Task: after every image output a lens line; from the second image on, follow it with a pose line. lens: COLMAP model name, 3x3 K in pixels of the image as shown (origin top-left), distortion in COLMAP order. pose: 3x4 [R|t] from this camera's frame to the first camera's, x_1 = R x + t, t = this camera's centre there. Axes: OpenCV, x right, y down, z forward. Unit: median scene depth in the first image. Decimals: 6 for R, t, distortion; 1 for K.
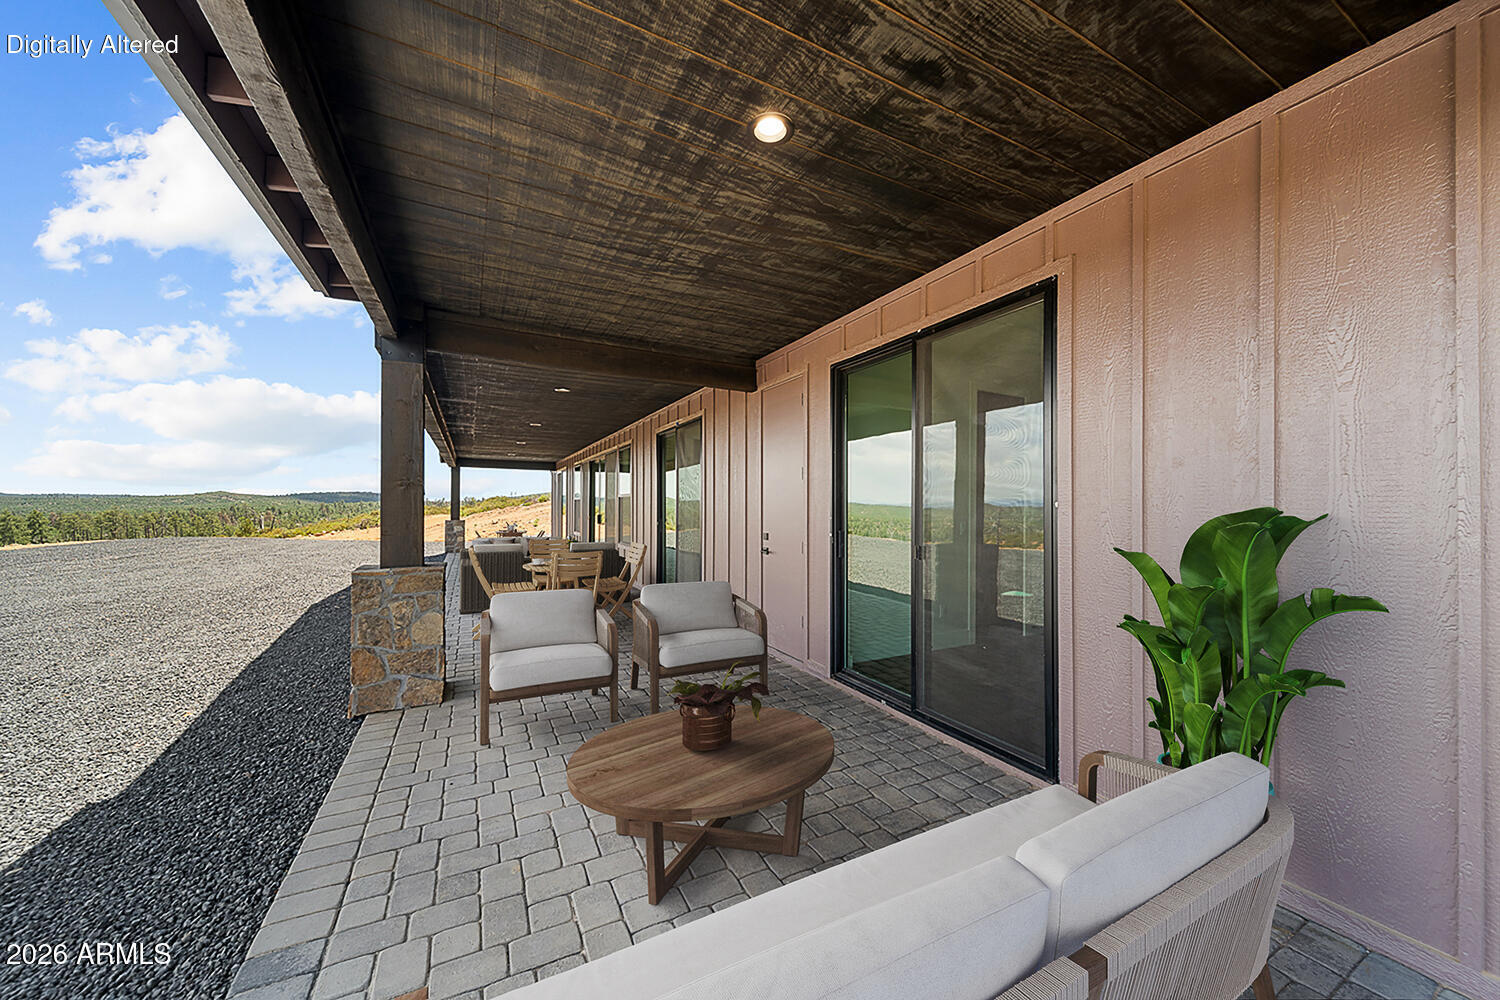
lens RADIAL K [[536.7, 0, 742.3], [0, 536.7, 503.8], [0, 0, 1]] dist [0.010640, -0.003437]
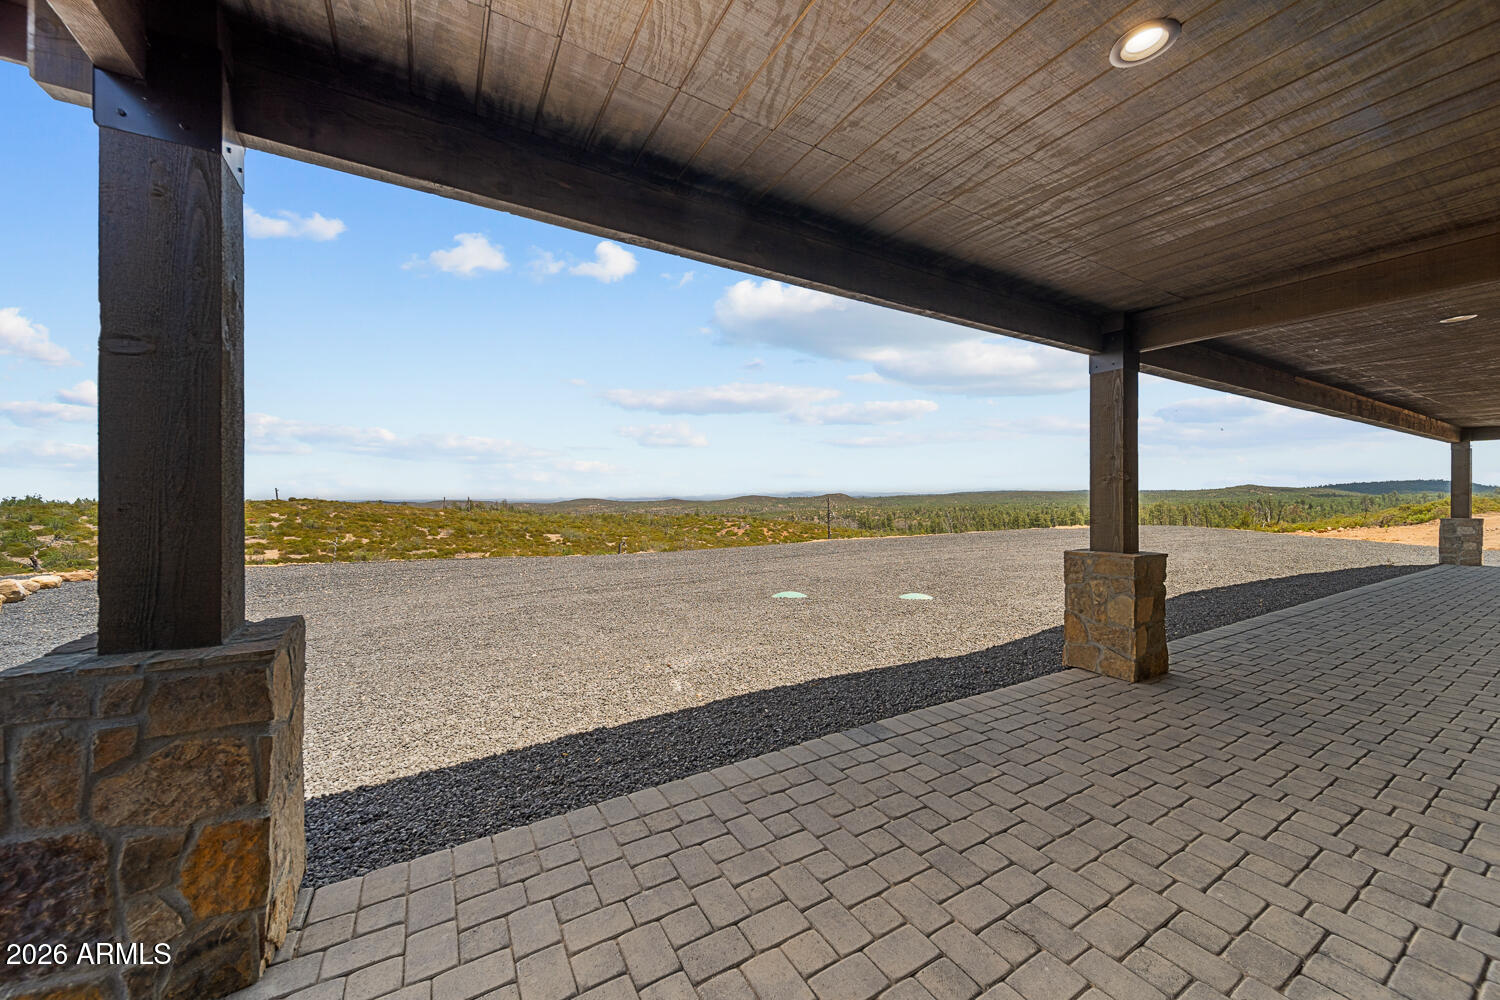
lens RADIAL K [[536.7, 0, 750.6], [0, 536.7, 497.4], [0, 0, 1]] dist [0.010640, -0.003437]
pose [[0.054645, -0.005970, -0.998488, 0.485327], [0.007481, 0.999957, -0.005569, 0.004073], [0.998478, -0.007166, 0.054688, 0.194855]]
